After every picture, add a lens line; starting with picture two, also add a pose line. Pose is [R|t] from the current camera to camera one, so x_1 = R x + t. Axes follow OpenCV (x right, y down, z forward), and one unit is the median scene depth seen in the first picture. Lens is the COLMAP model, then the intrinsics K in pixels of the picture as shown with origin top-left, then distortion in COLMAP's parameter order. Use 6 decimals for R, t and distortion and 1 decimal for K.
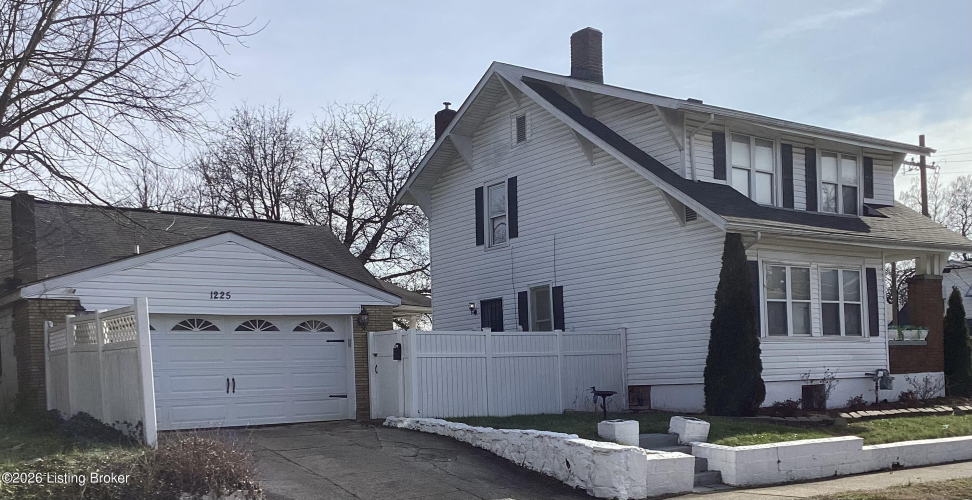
lens RADIAL K [[1092.0, 0, 486.0], [0, 1092.0, 250.0], [0, 0, 1]] dist [0.004911, 0.000391]
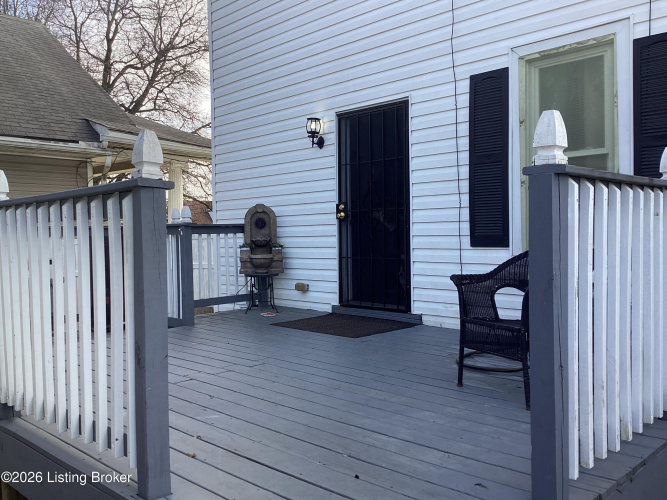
lens RADIAL K [[600.5, 0, 333.5], [0, 600.5, 250.0], [0, 0, 1]] dist [0.130763, -0.263759]
pose [[0.984371, 0.028495, 0.173786, -0.027777], [-0.054148, 0.987991, 0.144711, 0.040265], [-0.167576, -0.151859, 0.974093, 0.480913]]
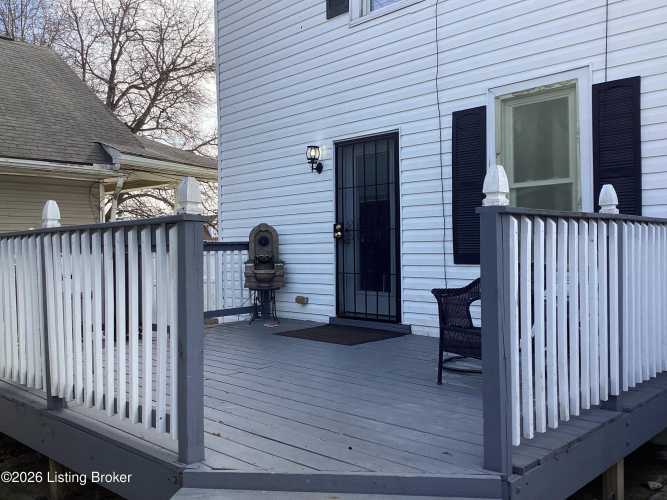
lens RADIAL K [[600.5, 0, 333.5], [0, 600.5, 250.0], [0, 0, 1]] dist [0.130763, -0.263759]
pose [[0.983282, 0.034824, 0.178726, -0.030361], [-0.057098, 0.991004, 0.121040, 0.037854], [-0.172903, -0.129222, 0.976425, 0.467941]]
